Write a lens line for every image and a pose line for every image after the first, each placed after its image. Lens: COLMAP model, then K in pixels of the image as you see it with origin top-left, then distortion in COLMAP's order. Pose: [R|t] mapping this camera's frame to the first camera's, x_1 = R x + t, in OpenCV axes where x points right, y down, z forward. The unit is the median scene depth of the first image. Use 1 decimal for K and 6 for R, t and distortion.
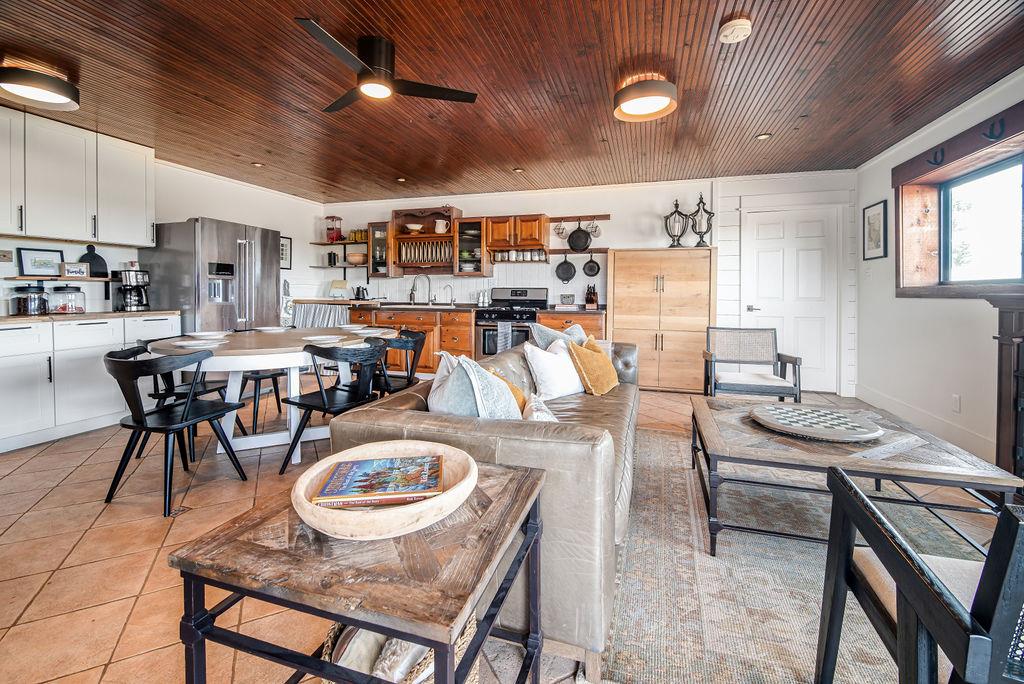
lens RADIAL K [[415.2, 0, 510.2], [0, 415.2, 301.1], [0, 0, 1]] dist [0.000404, -0.000050]
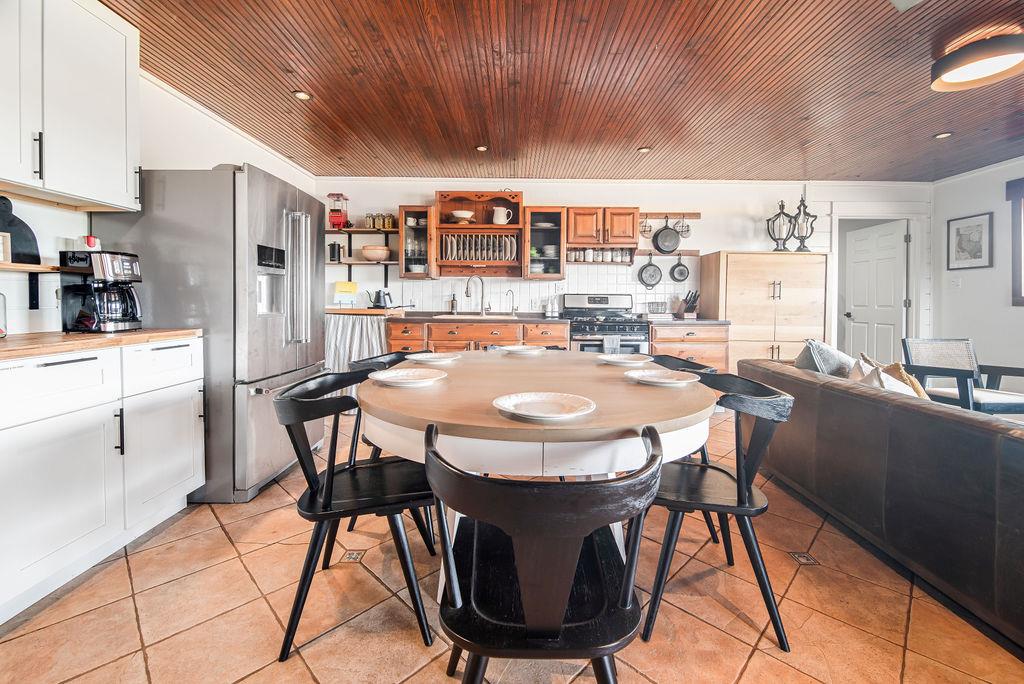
lens RADIAL K [[415.2, 0, 510.2], [0, 415.2, 301.1], [0, 0, 1]] dist [0.000404, -0.000050]
pose [[0.957960, 0.003173, 0.286885, -0.399129], [0.002420, 0.999814, -0.019138, -0.001667], [-0.286892, 0.019027, 0.957774, 0.252339]]
